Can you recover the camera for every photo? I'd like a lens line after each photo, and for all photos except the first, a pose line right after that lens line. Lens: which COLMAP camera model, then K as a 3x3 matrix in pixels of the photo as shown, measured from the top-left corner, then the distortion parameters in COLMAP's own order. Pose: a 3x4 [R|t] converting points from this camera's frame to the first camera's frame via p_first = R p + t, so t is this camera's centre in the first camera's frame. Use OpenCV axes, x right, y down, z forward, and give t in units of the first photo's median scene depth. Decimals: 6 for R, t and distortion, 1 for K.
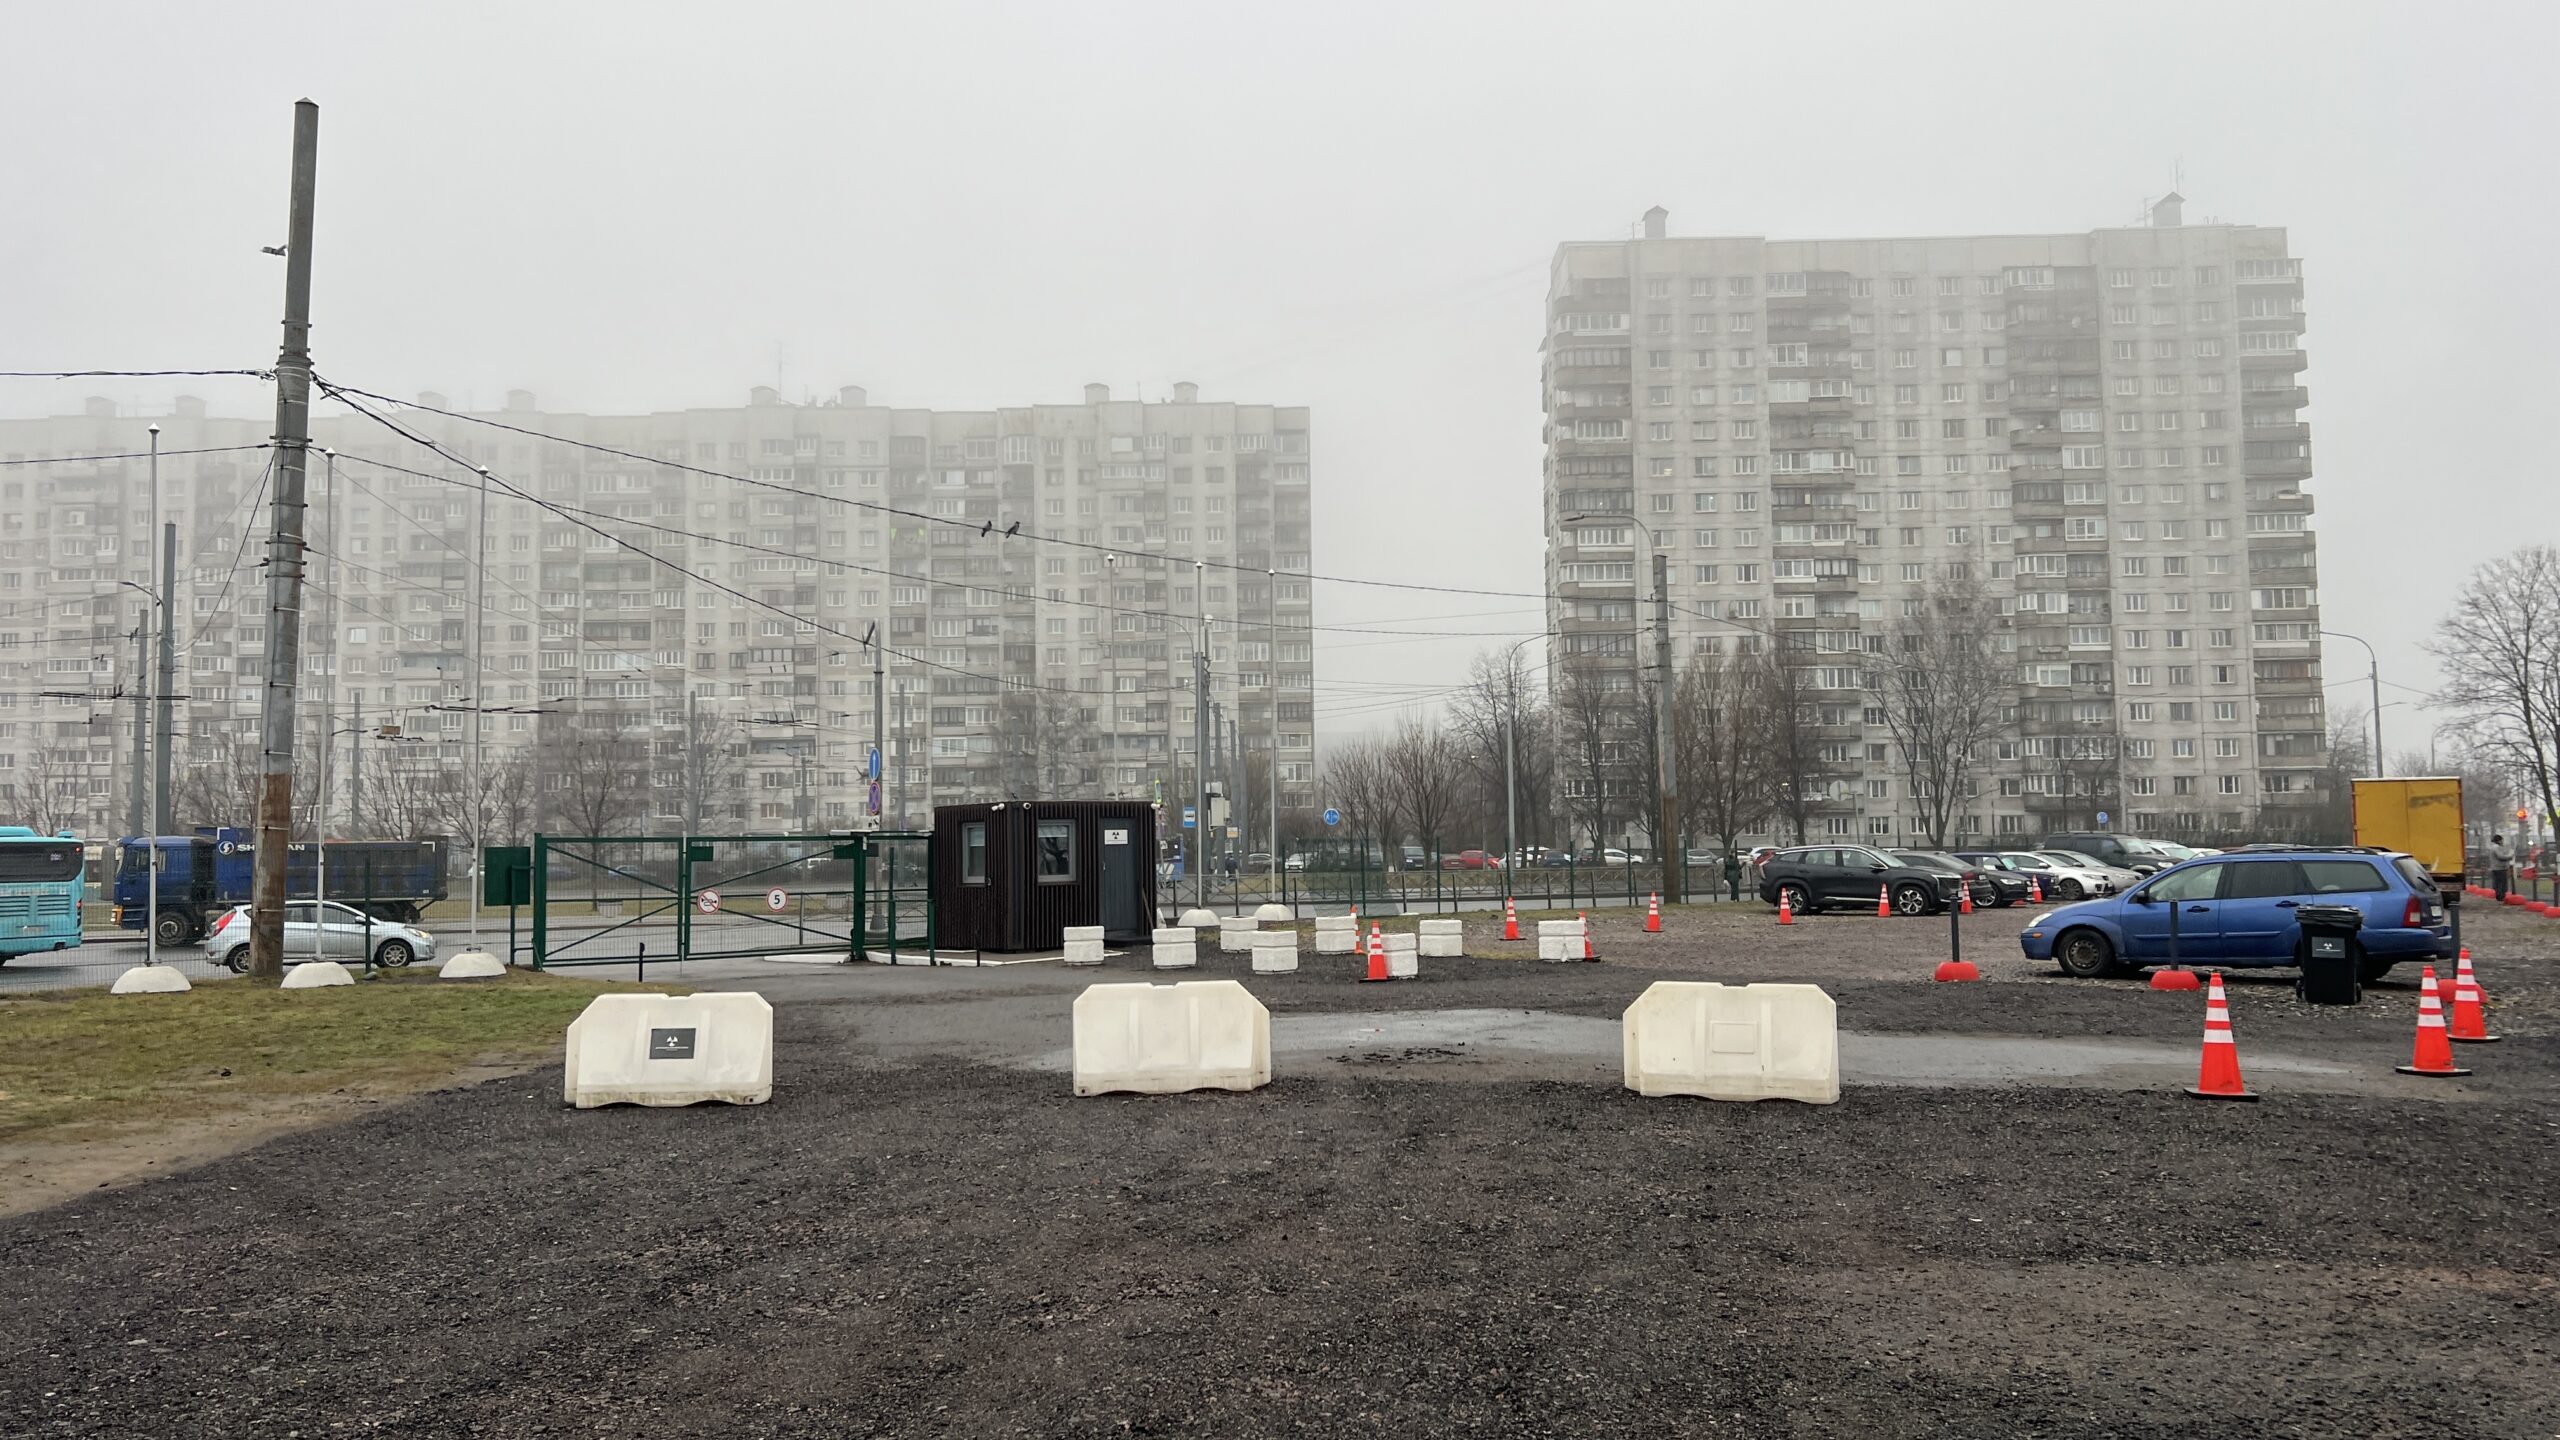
lens RADIAL K [[1873.0, 0, 1286.7], [0, 1873.0, 704.6], [0, 0, 1]] dist [0.051003, -0.081299]
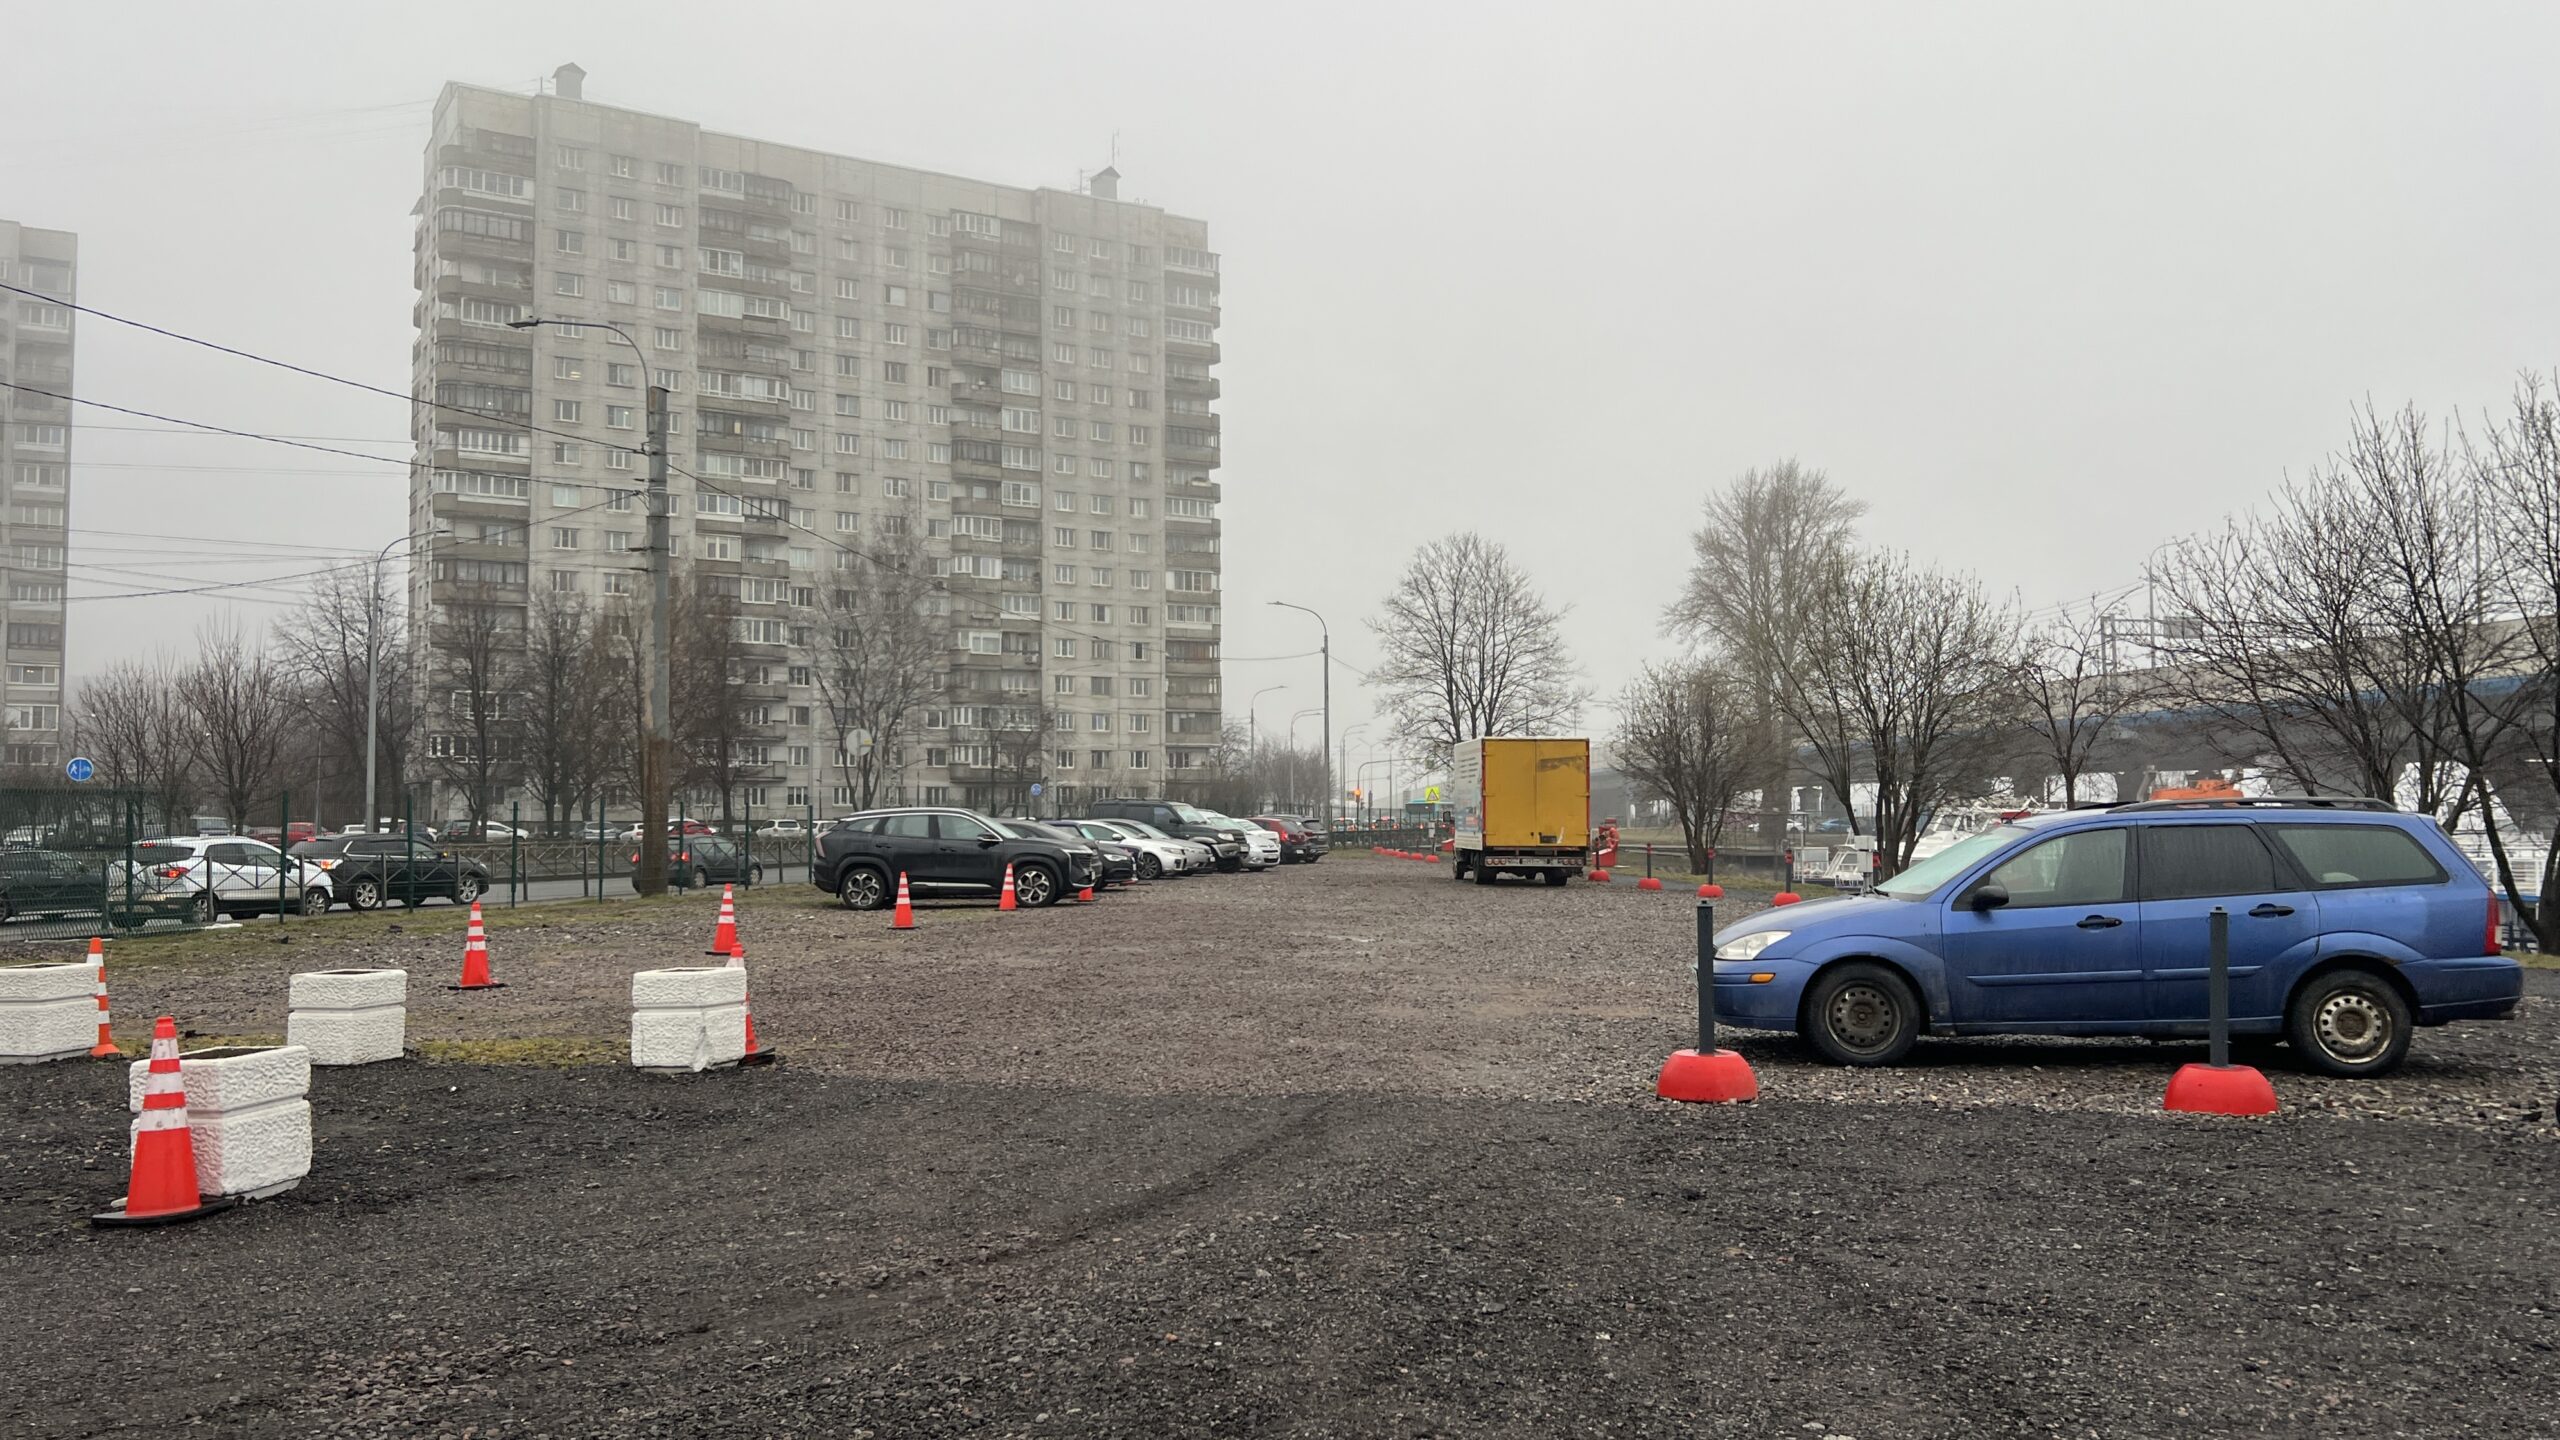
lens RADIAL K [[1873.0, 0, 1279.0], [0, 1873.0, 706.5], [0, 0, 1]] dist [0.051003, -0.081299]
pose [[0.833189, 0.039492, 0.551577, 0.004831], [-0.047263, 0.998882, -0.000125, 0.010178], [-0.550965, -0.025965, 0.834124, 0.115437]]
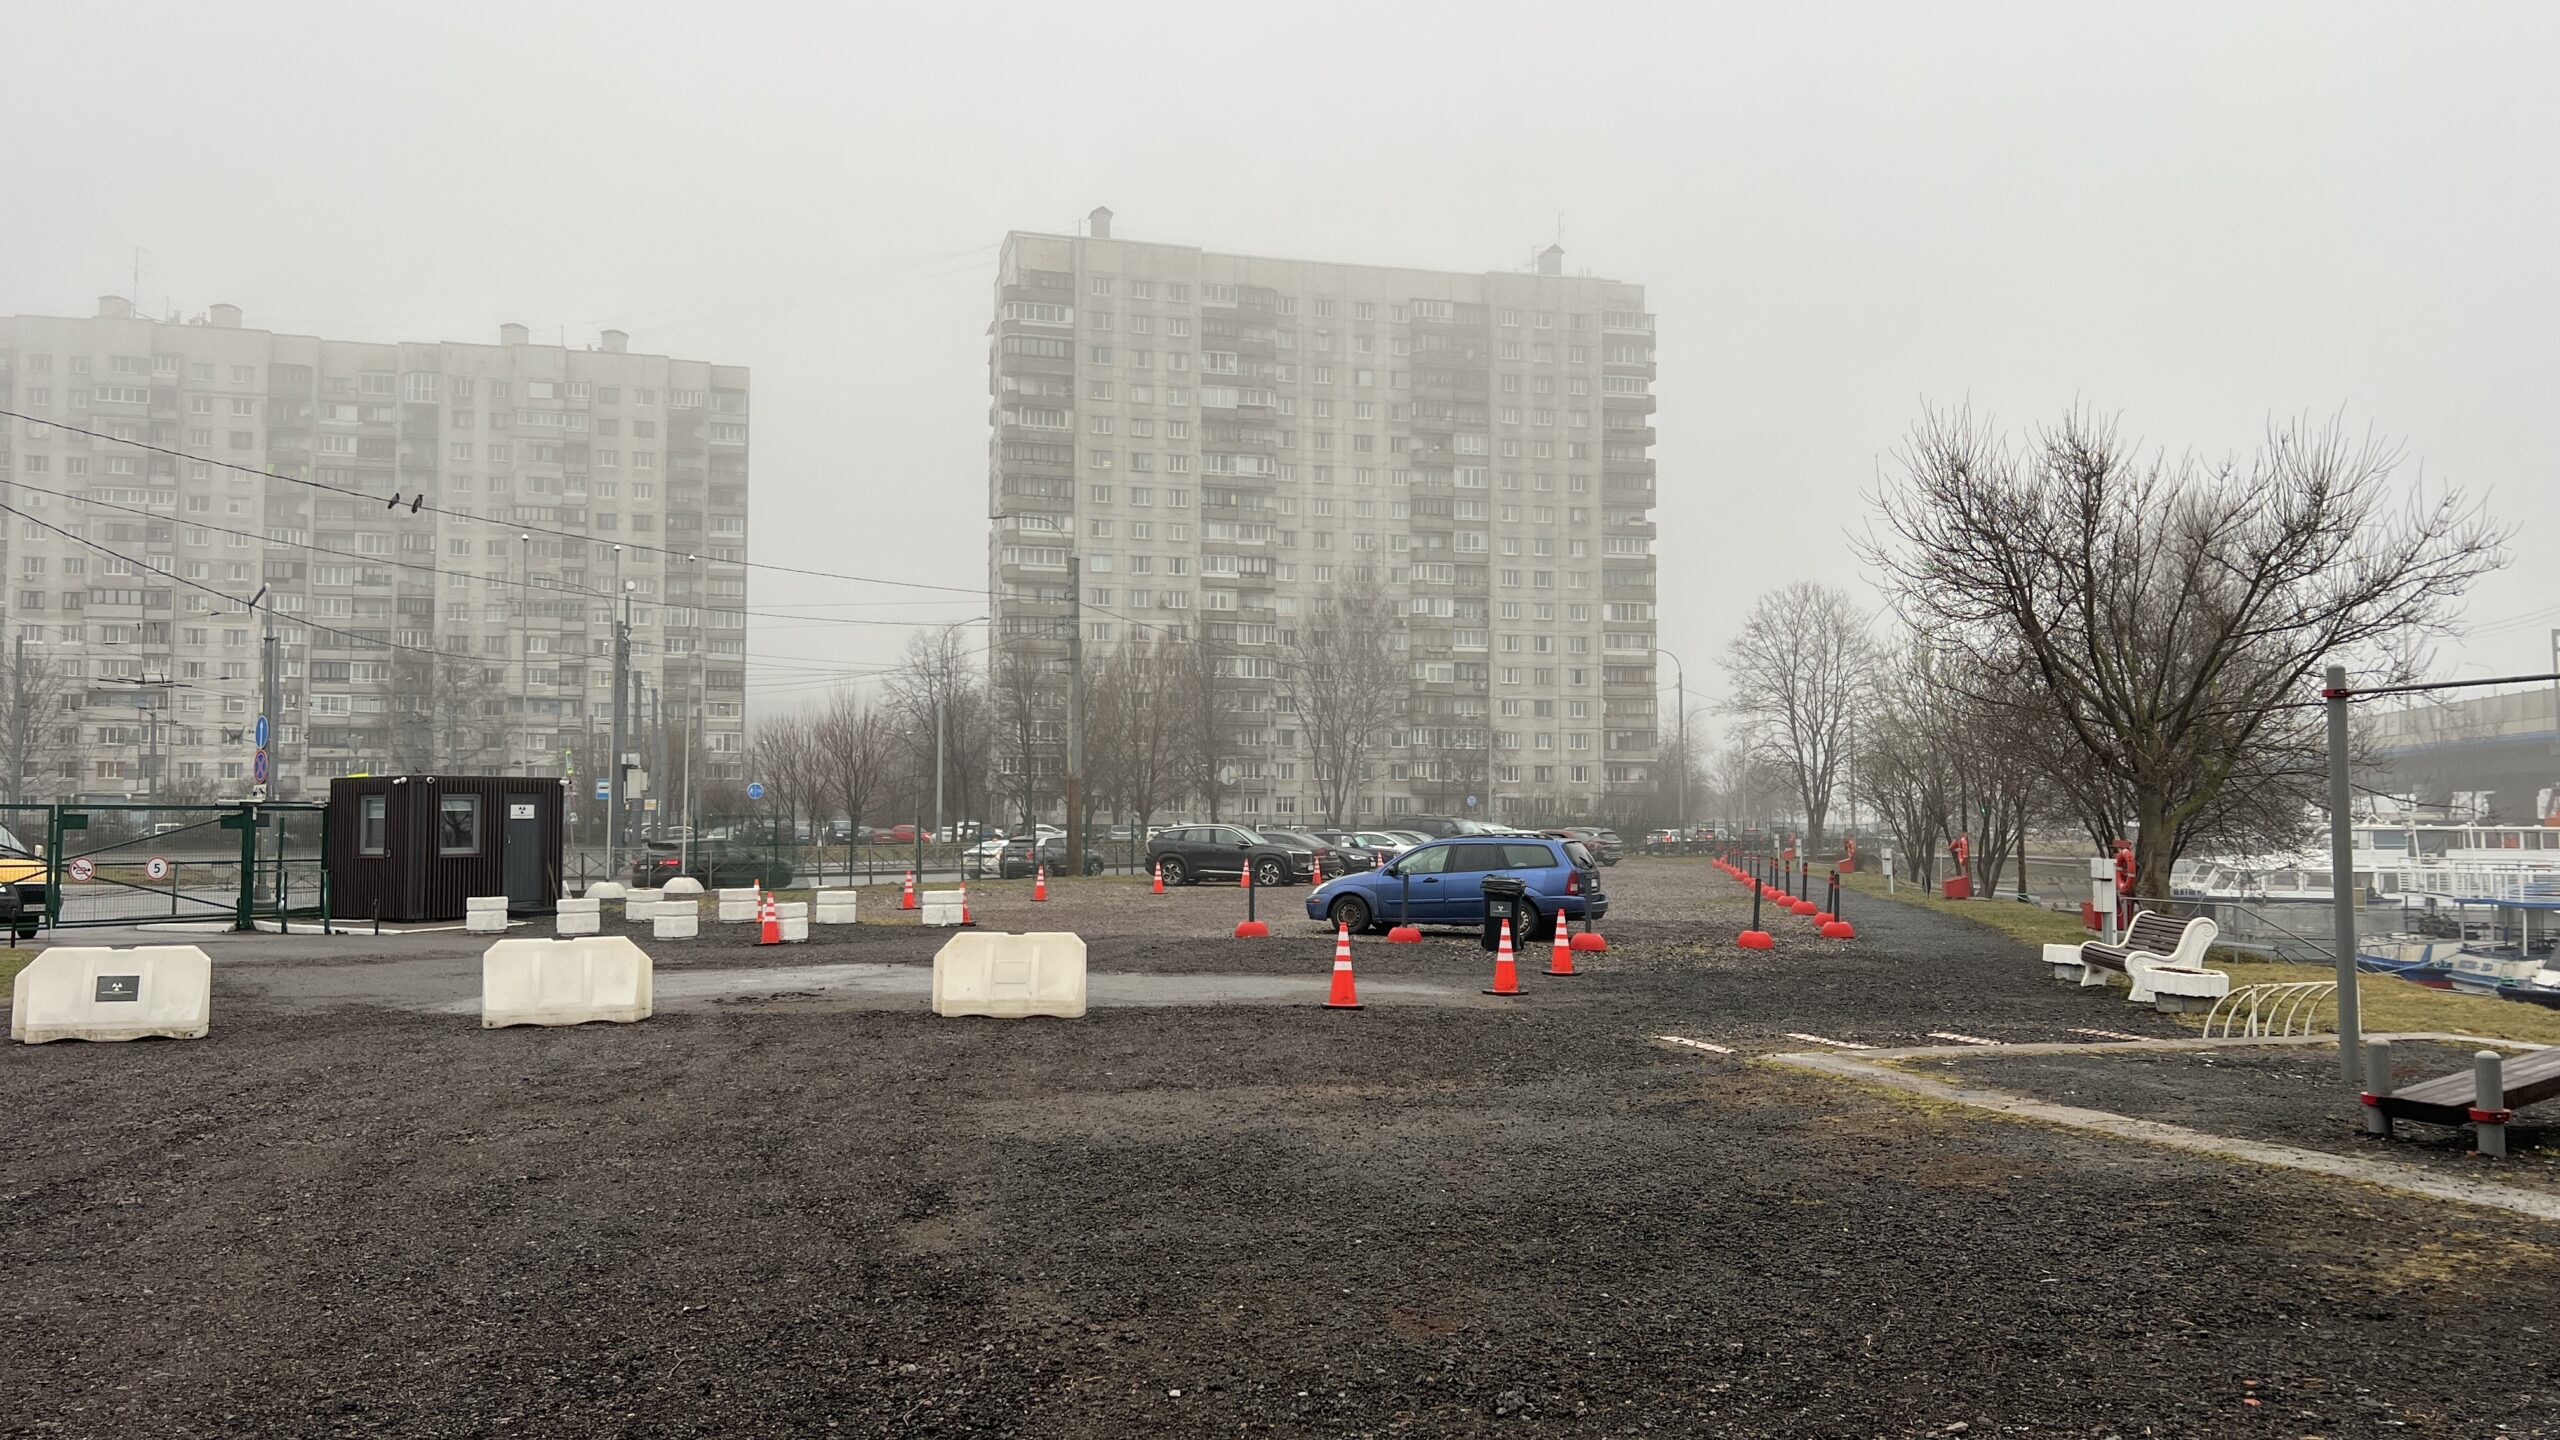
lens RADIAL K [[1873.0, 0, 1294.8], [0, 1873.0, 713.7], [0, 0, 1]] dist [0.051003, -0.081299]
pose [[0.955829, 0.029611, 0.292430, 0.002696], [-0.035162, 0.999287, 0.013745, -0.003253], [-0.291814, -0.023420, 0.956188, -0.031726]]
